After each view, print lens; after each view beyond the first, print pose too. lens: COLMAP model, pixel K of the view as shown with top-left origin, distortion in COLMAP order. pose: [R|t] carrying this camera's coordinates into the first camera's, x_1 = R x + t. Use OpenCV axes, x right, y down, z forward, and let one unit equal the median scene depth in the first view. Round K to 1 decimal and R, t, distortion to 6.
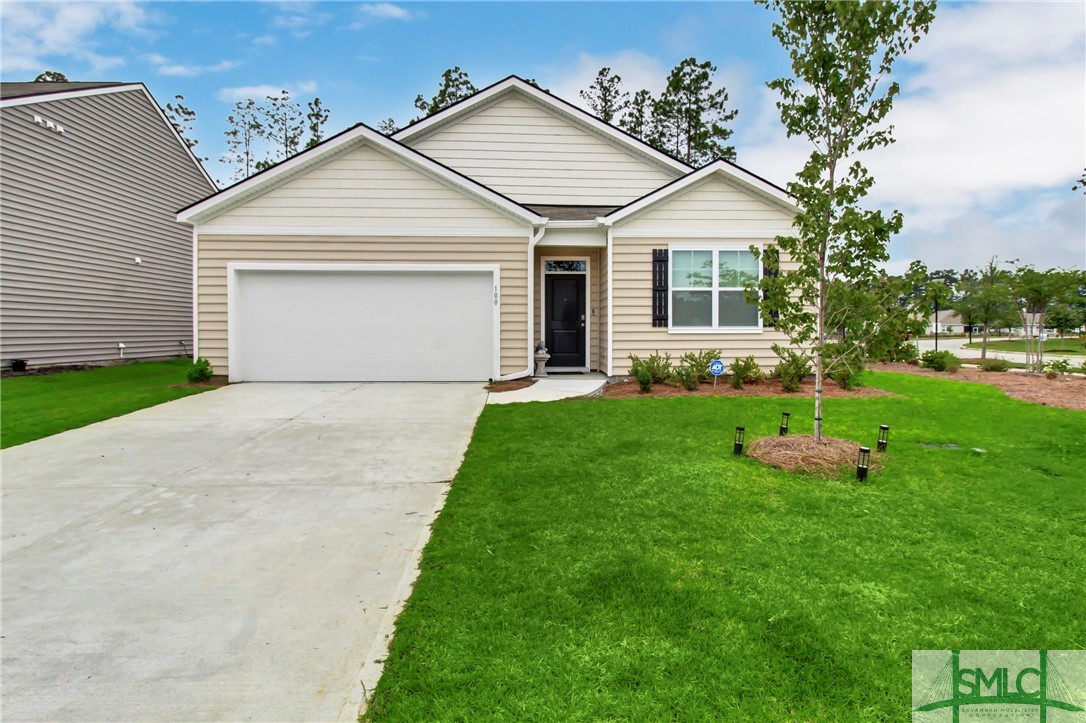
lens RADIAL K [[566.2, 0, 571.2], [0, 566.2, 340.6], [0, 0, 1]] dist [-0.002252, -0.005881]
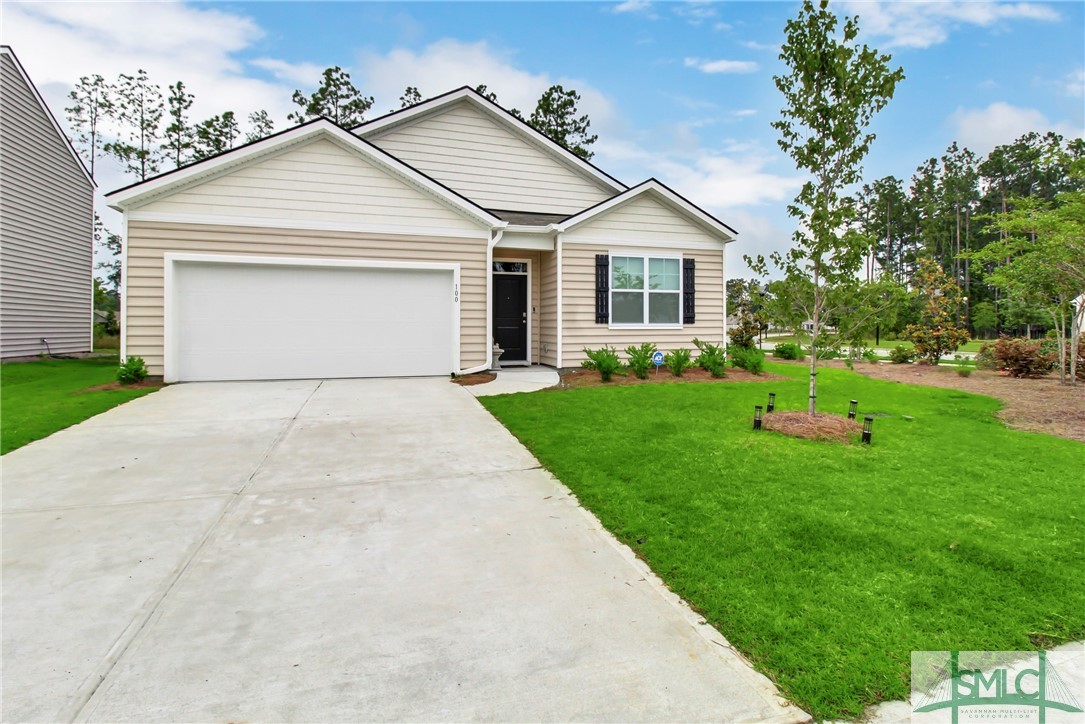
lens RADIAL K [[521.8, 0, 557.6], [0, 521.8, 330.9], [0, 0, 1]] dist [-0.008215, -0.006009]
pose [[0.965454, -0.001591, 0.260567, -0.206984], [0.004811, 0.999920, -0.011718, 0.002255], [-0.260527, 0.012567, 0.965385, 0.021386]]
